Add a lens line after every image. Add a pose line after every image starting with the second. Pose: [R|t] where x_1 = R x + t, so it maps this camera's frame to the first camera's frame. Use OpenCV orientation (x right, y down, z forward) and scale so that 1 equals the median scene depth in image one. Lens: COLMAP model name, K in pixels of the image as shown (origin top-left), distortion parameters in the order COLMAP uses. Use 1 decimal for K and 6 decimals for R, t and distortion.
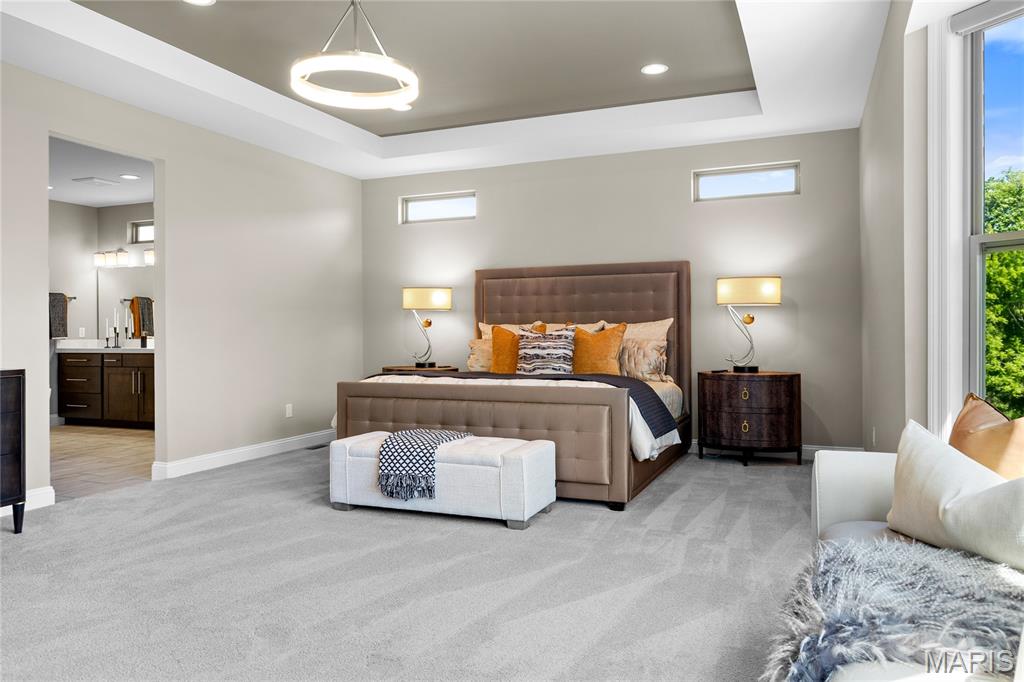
lens RADIAL K [[701.4, 0, 512.7], [0, 701.4, 331.5], [0, 0, 1]] dist [-0.001316, -0.003546]
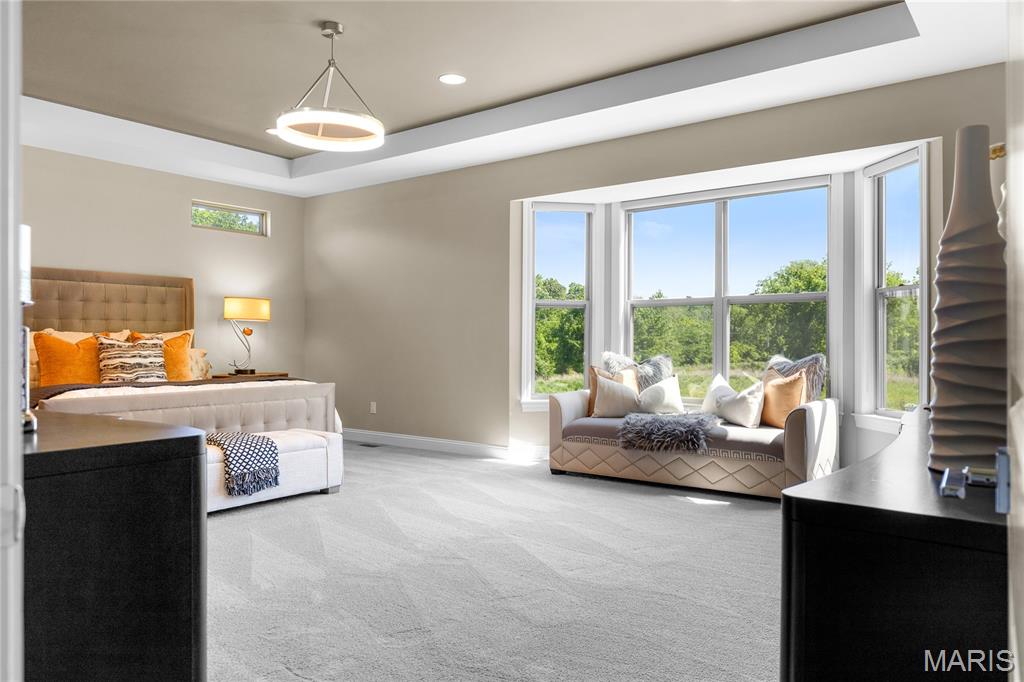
lens RADIAL K [[701.4, 0, 512.7], [0, 701.4, 331.5], [0, 0, 1]] dist [-0.001316, -0.003546]
pose [[0.270163, 0.019504, 0.962617, -0.781991], [-0.007676, 0.999807, -0.018103, 0.001550], [-0.962784, -0.002498, 0.270261, 0.220455]]
